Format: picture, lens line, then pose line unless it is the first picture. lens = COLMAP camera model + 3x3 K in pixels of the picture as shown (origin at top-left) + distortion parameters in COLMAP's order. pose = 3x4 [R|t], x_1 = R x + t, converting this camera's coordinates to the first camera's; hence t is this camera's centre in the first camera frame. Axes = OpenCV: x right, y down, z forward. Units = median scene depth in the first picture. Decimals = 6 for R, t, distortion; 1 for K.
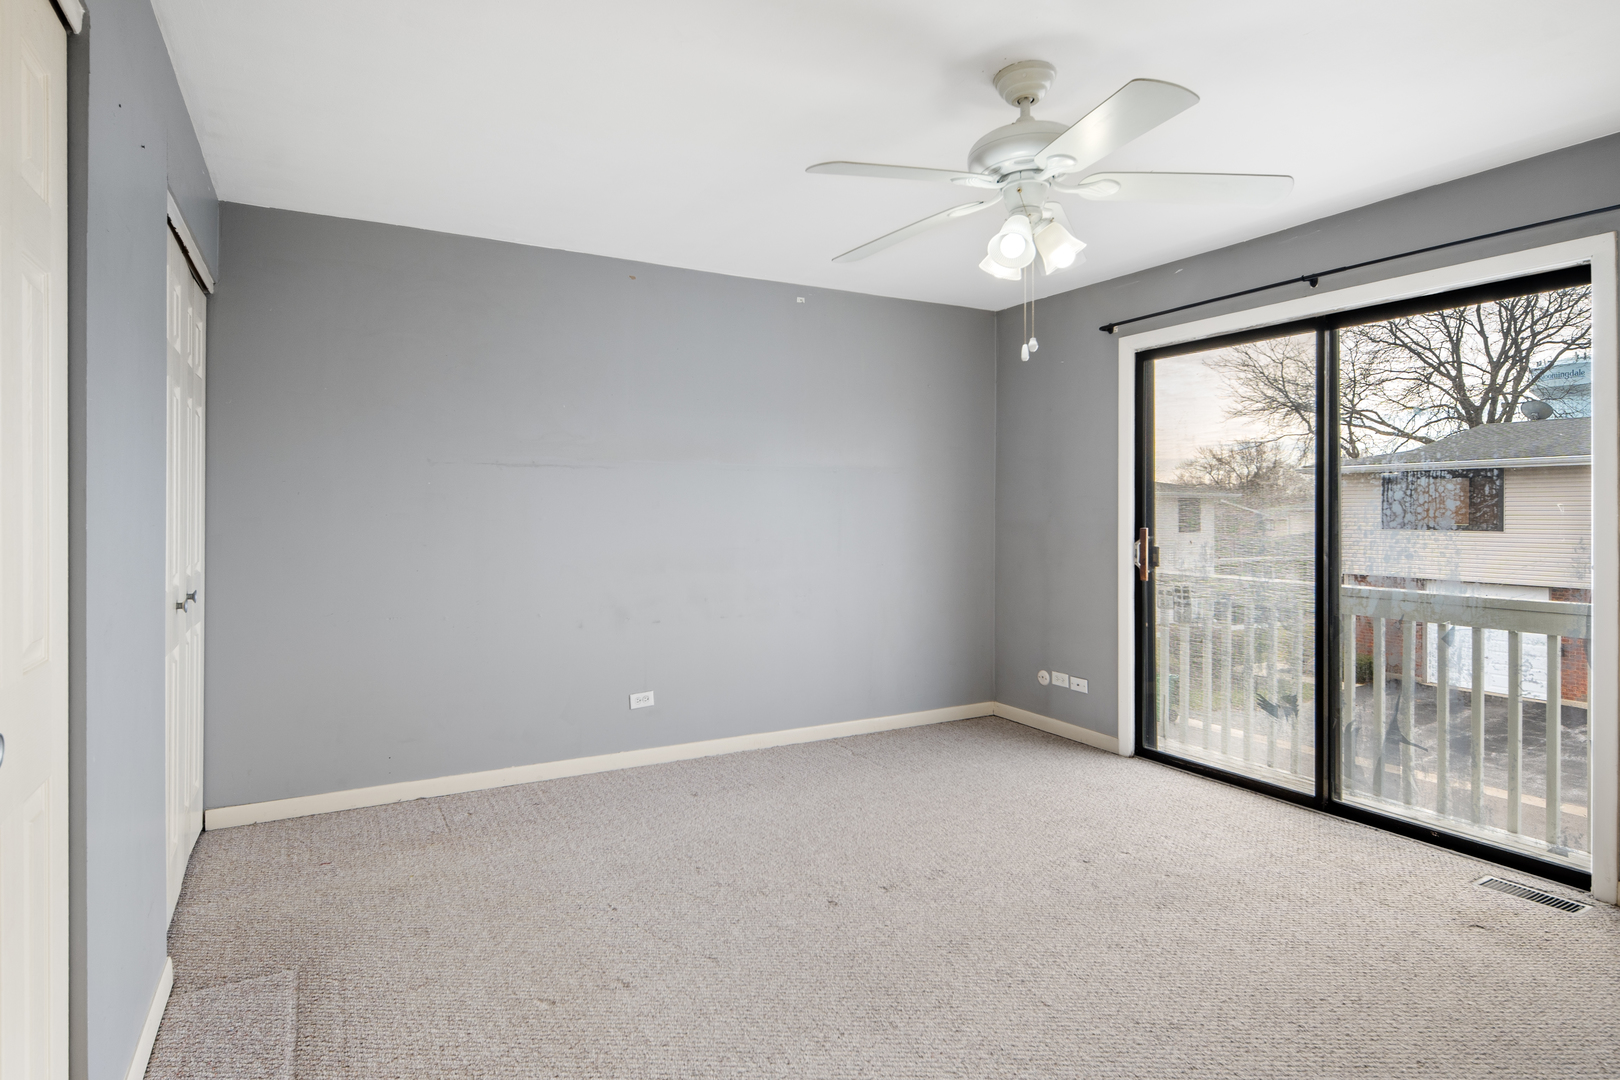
lens RADIAL K [[872.3, 0, 791.1], [0, 872.3, 510.6], [0, 0, 1]] dist [0.019357, -0.015556]
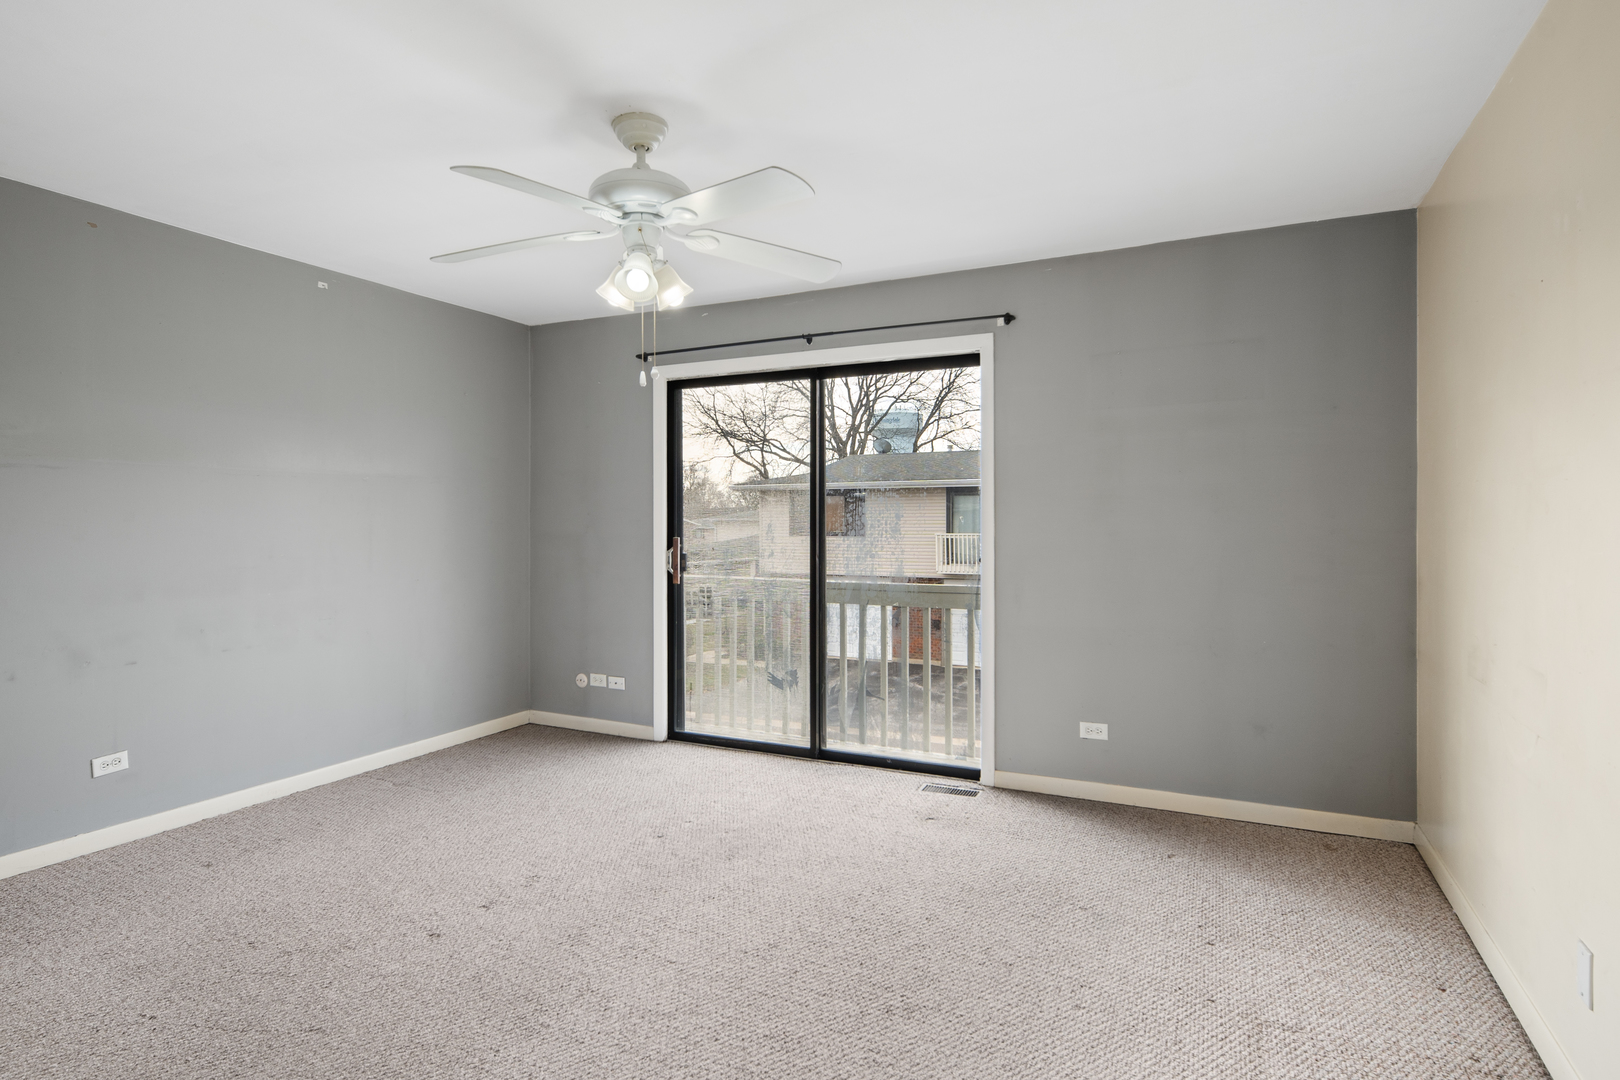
lens RADIAL K [[872.3, 0, 779.8], [0, 872.3, 527.3], [0, 0, 1]] dist [0.019357, -0.015556]
pose [[0.811788, -0.006167, 0.583920, -0.174167], [0.002140, 0.999969, 0.007585, -0.001899], [-0.583949, -0.004908, 0.811776, 0.006779]]
